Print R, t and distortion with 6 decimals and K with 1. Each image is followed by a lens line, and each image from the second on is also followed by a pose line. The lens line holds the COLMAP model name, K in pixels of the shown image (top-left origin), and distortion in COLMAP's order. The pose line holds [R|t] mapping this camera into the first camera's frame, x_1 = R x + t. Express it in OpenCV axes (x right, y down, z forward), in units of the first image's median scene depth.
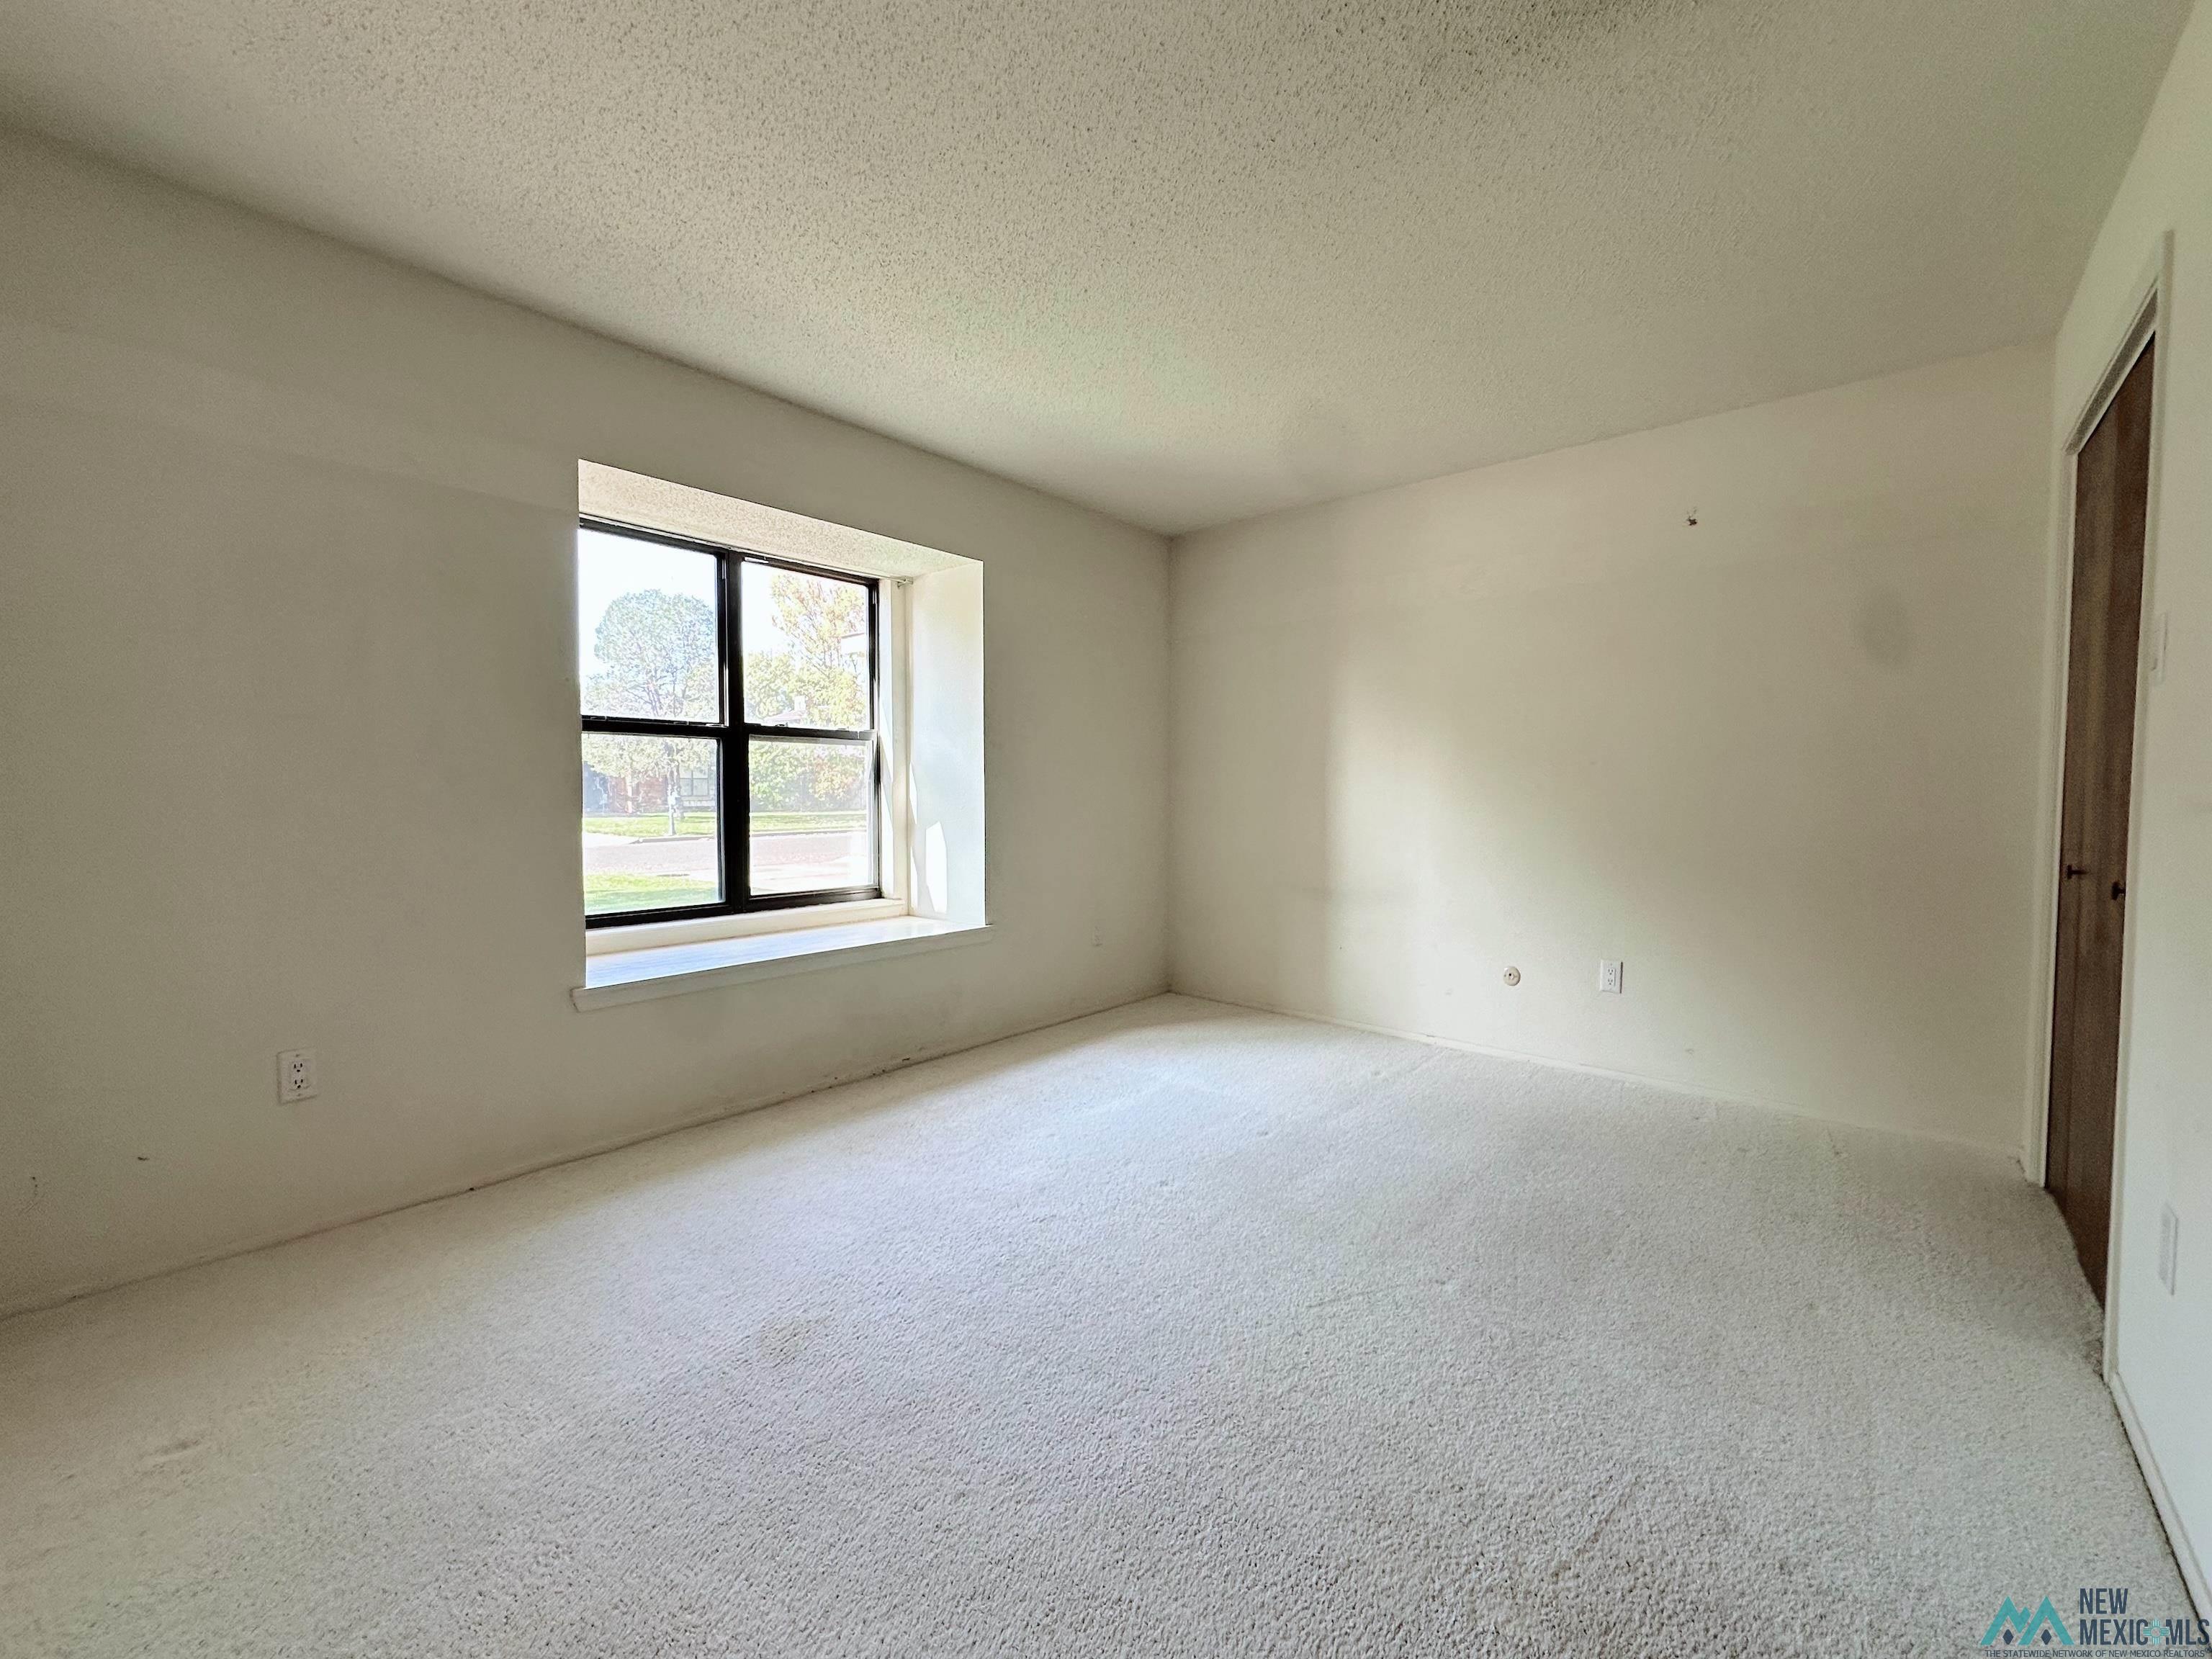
lens RADIAL K [[889.3, 0, 1100.2], [0, 889.3, 834.7], [0, 0, 1]] dist [0.000436, 0.000122]
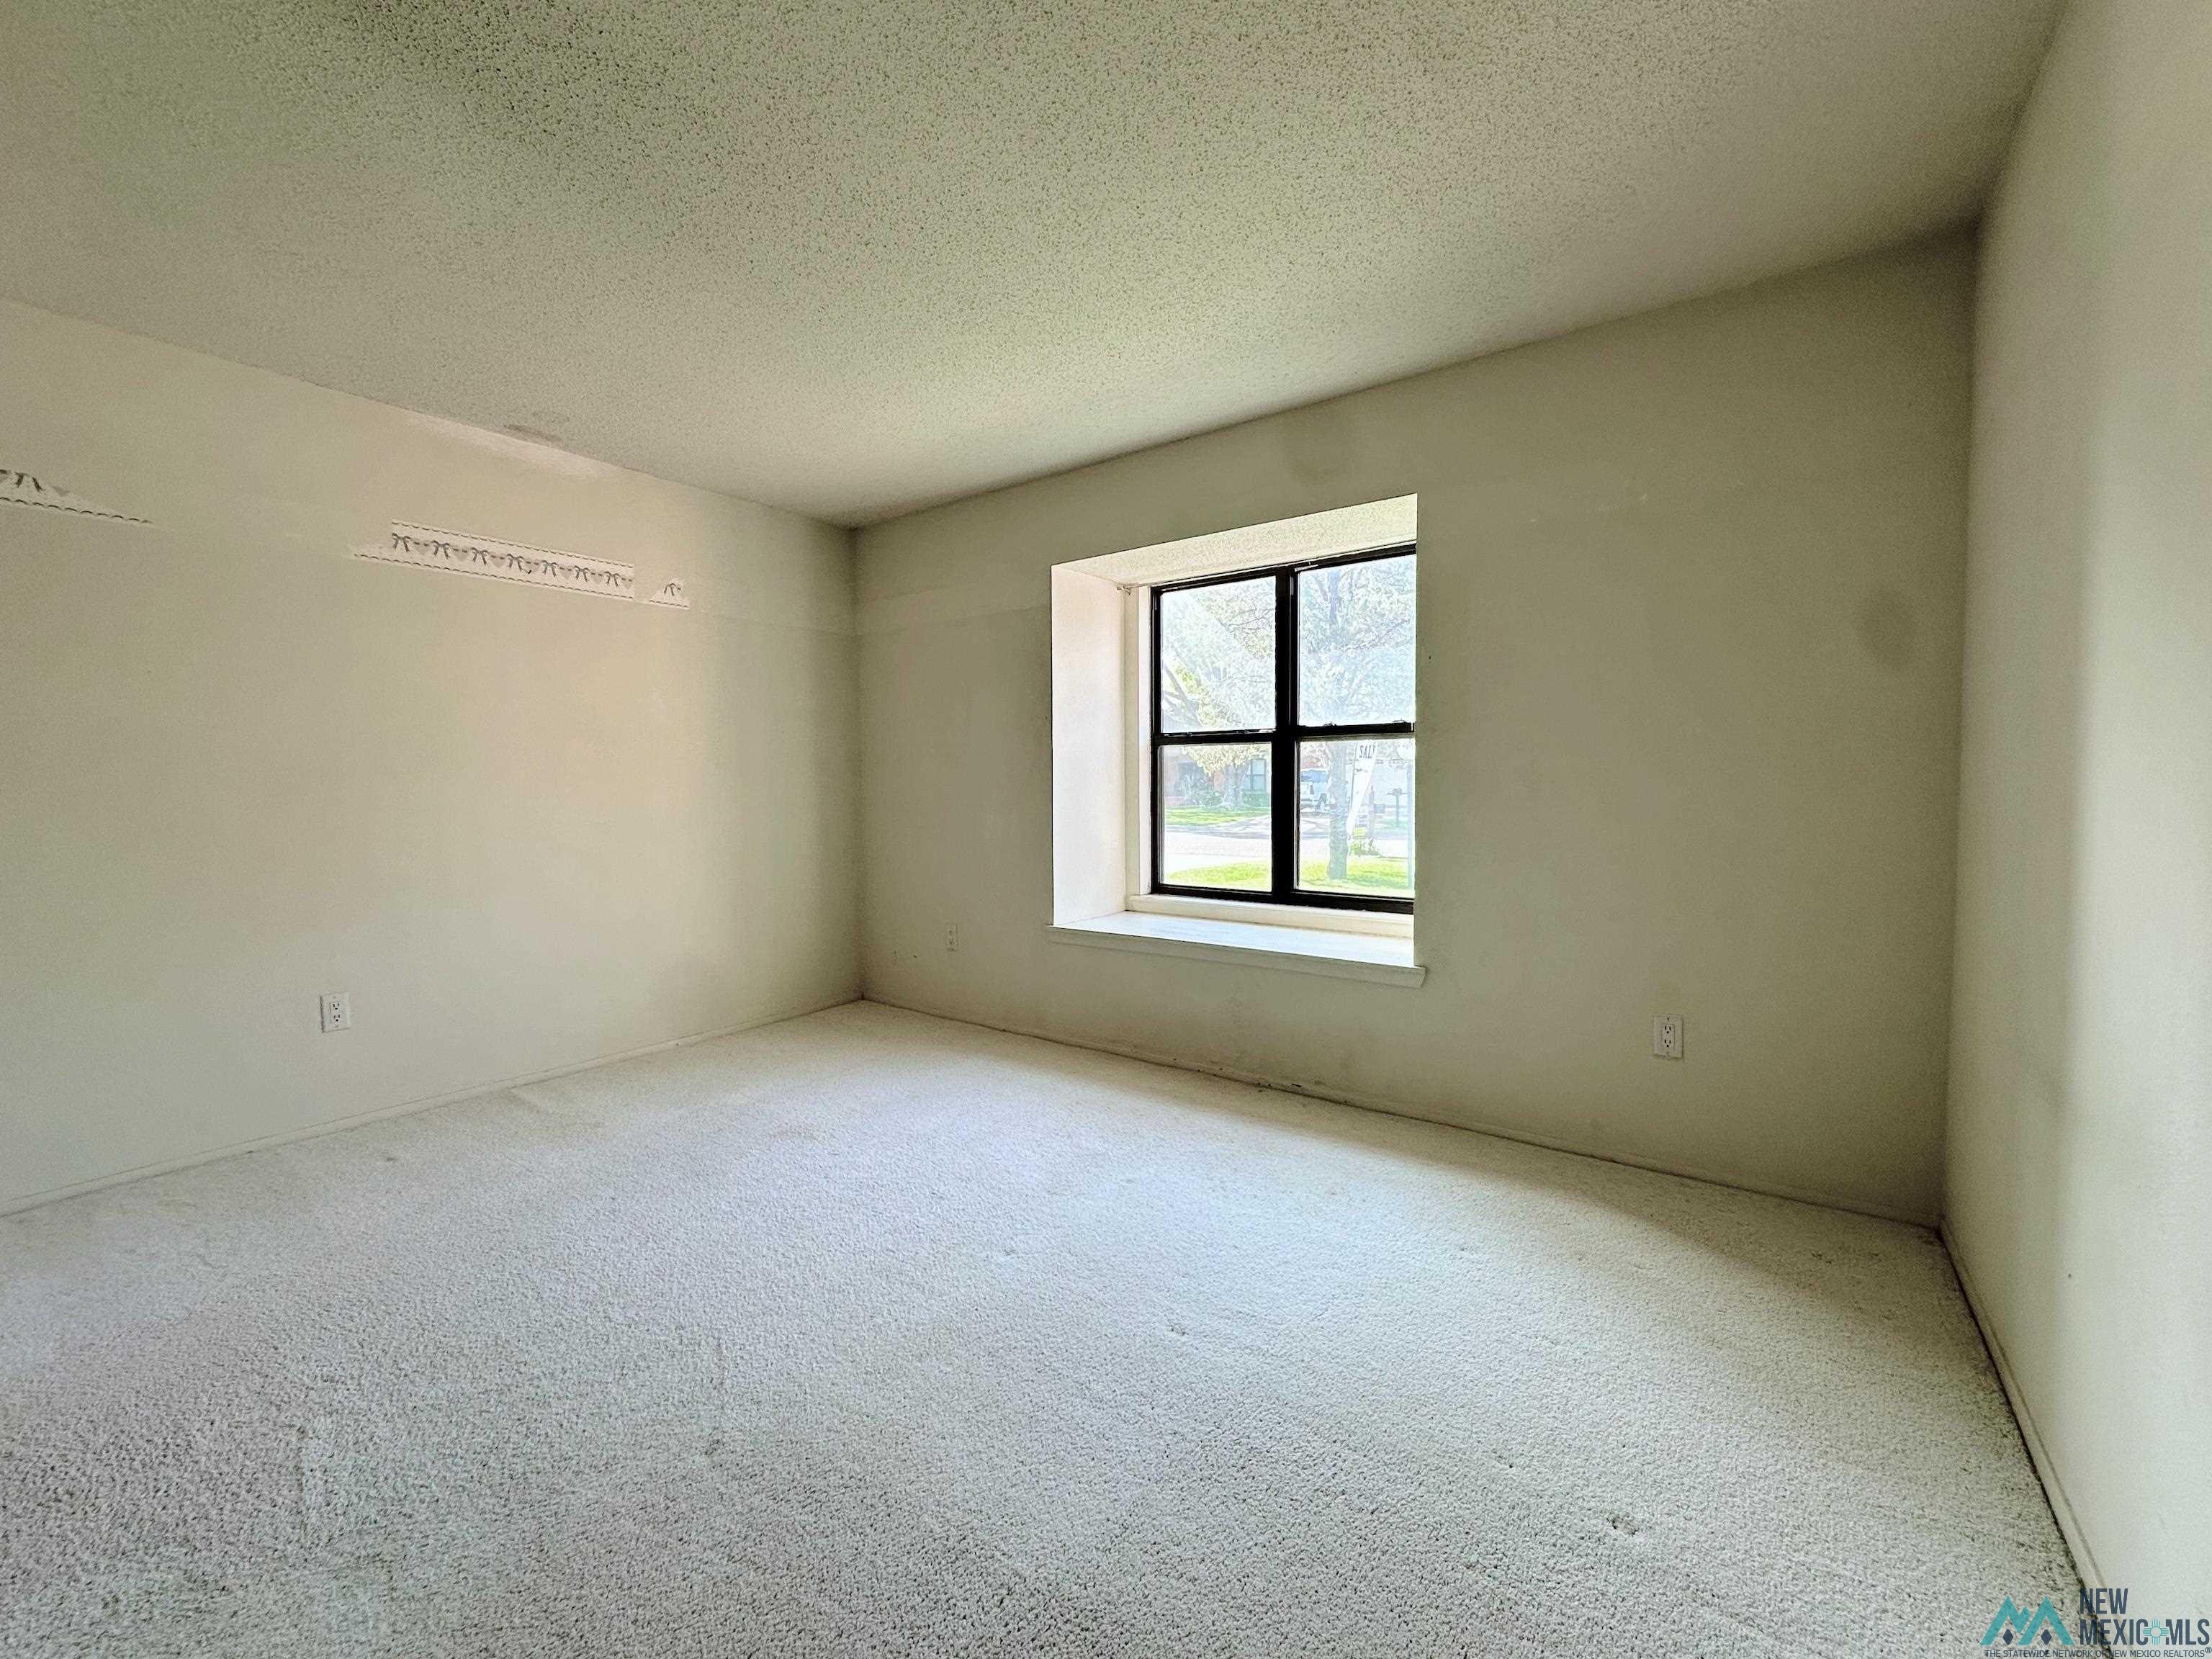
lens RADIAL K [[889.3, 0, 1101.3], [0, 889.3, 826.6], [0, 0, 1]] dist [0.000436, 0.000122]
pose [[0.086649, 0.049706, -0.994998, 0.650564], [-0.041741, 0.998059, 0.046224, -0.046701], [0.995364, 0.037527, 0.088555, 0.696617]]
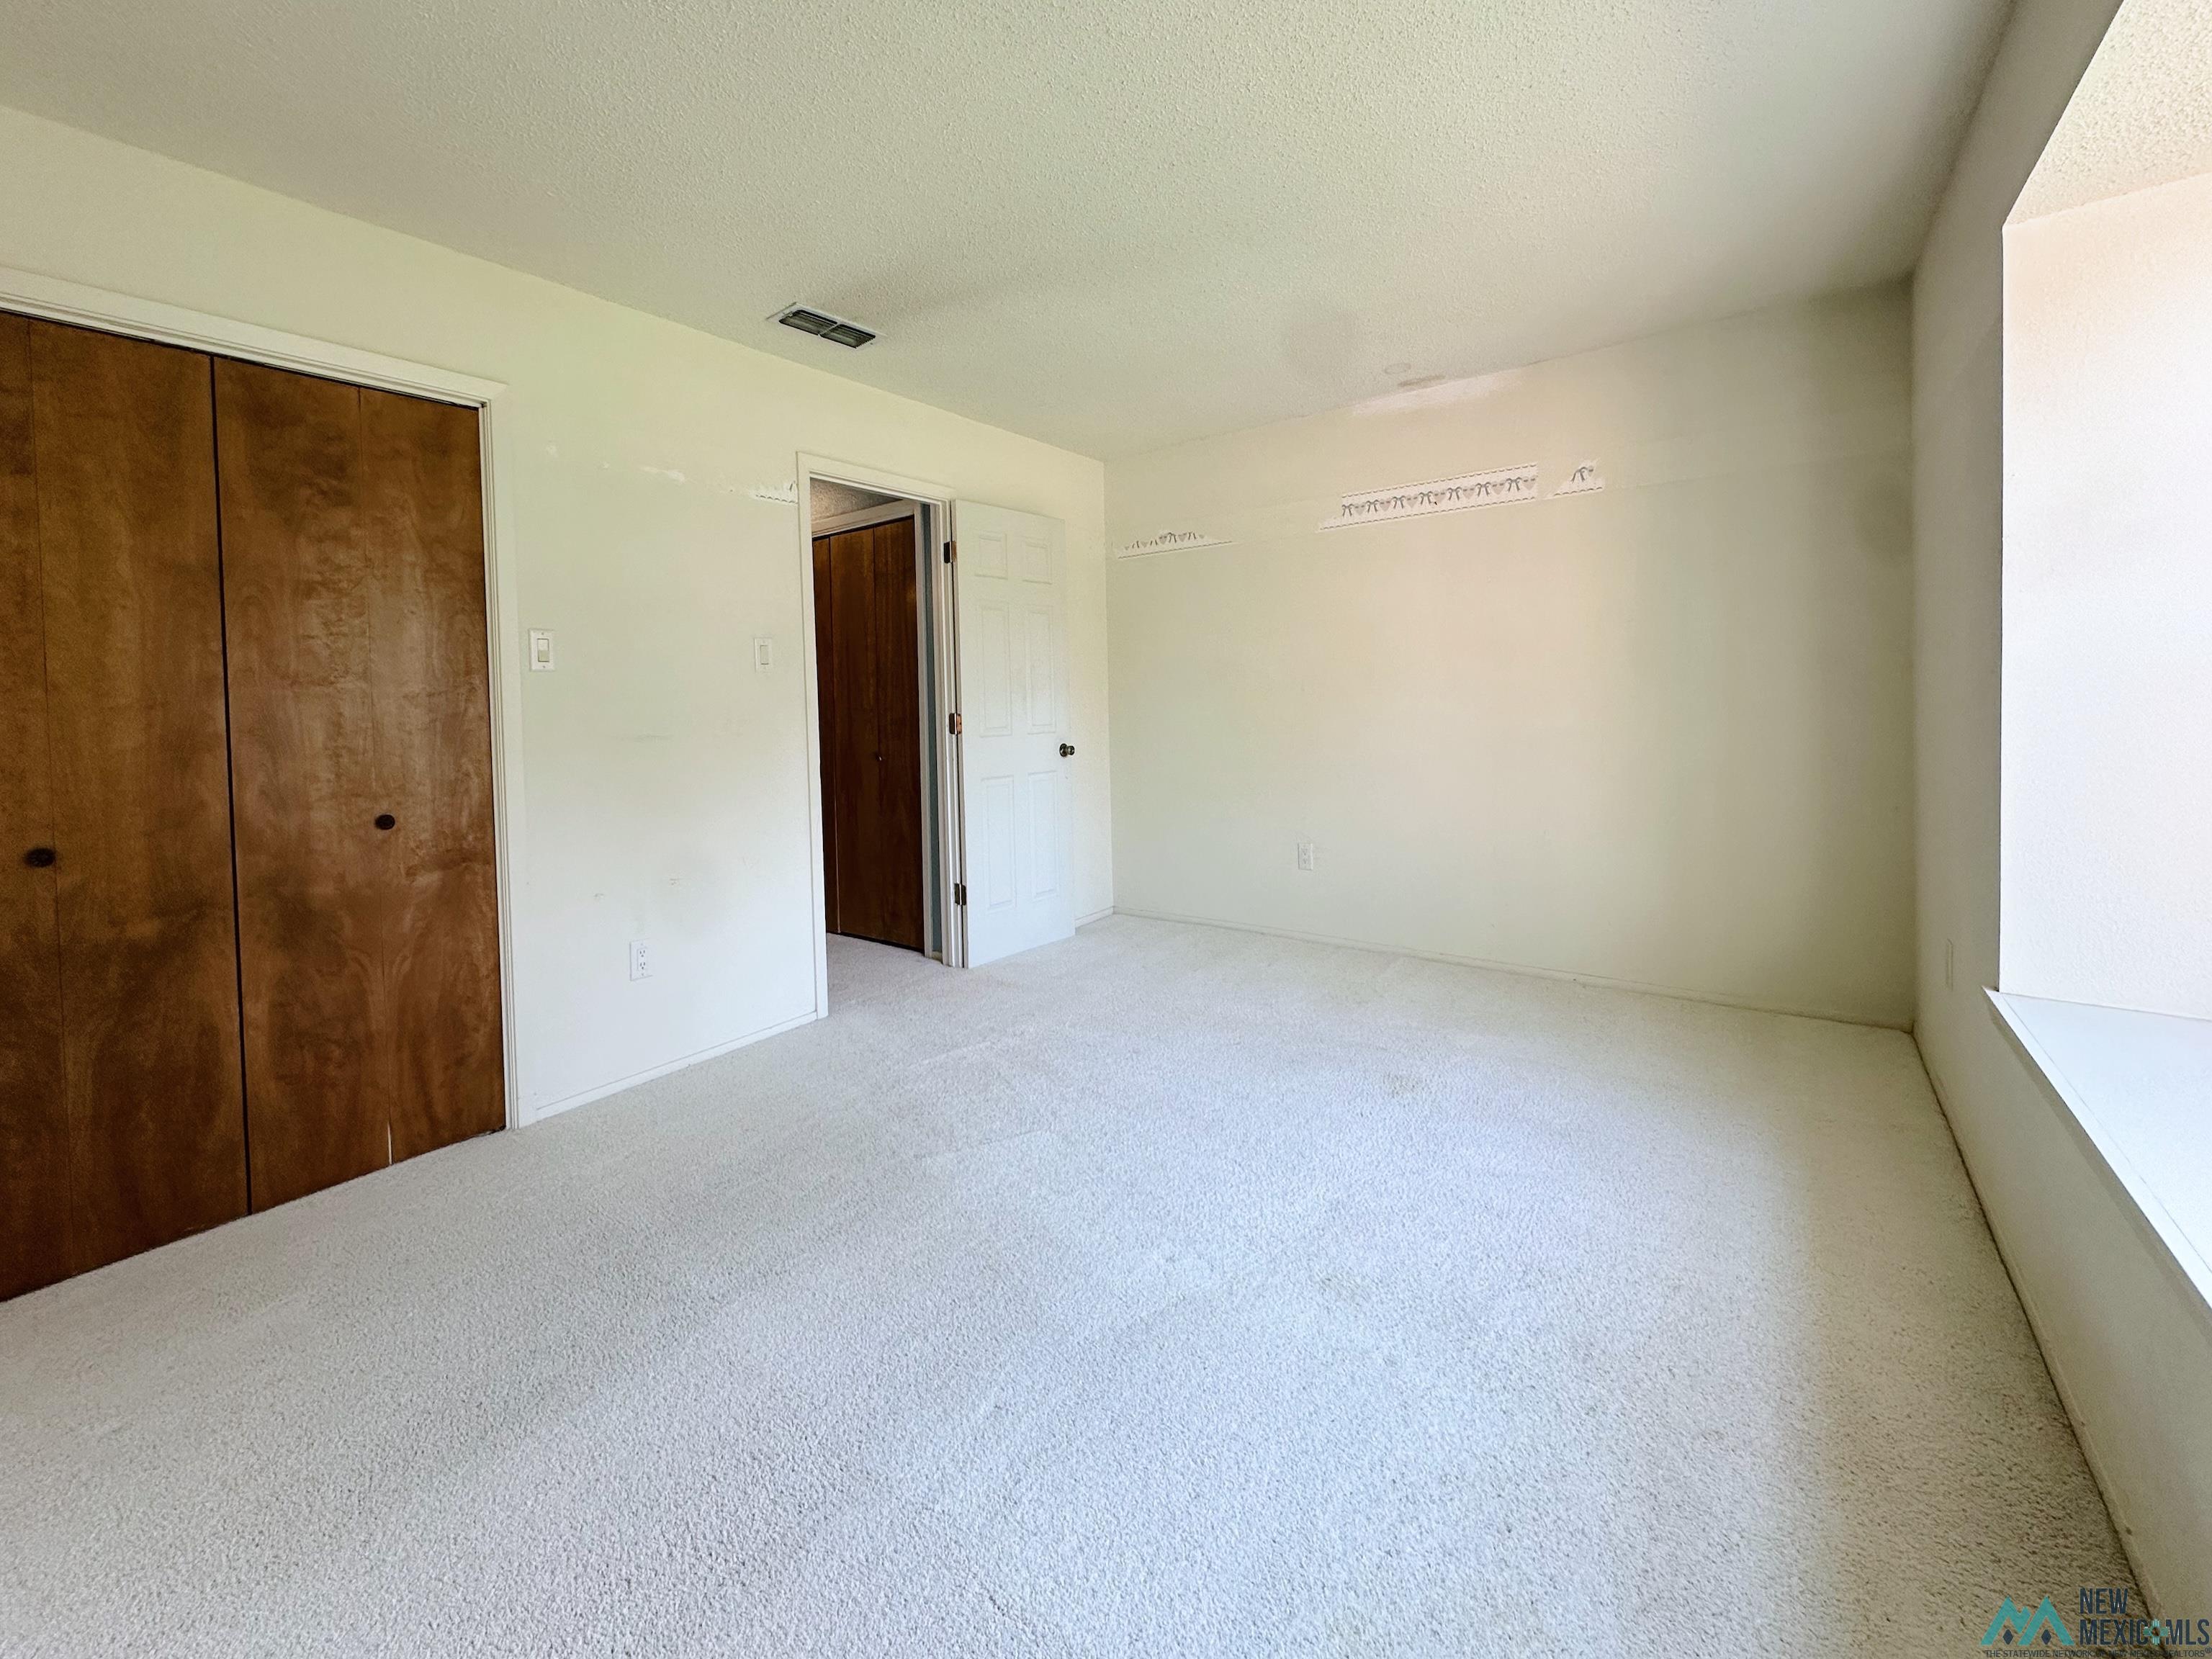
lens RADIAL K [[889.3, 0, 1126.5], [0, 889.3, 708.3], [0, 0, 1]] dist [0.000436, 0.000122]
pose [[-0.996238, 0.023305, -0.083471, 0.106196], [0.018550, 0.998185, 0.057297, -0.071906], [0.084654, 0.055533, -0.994862, 1.194376]]
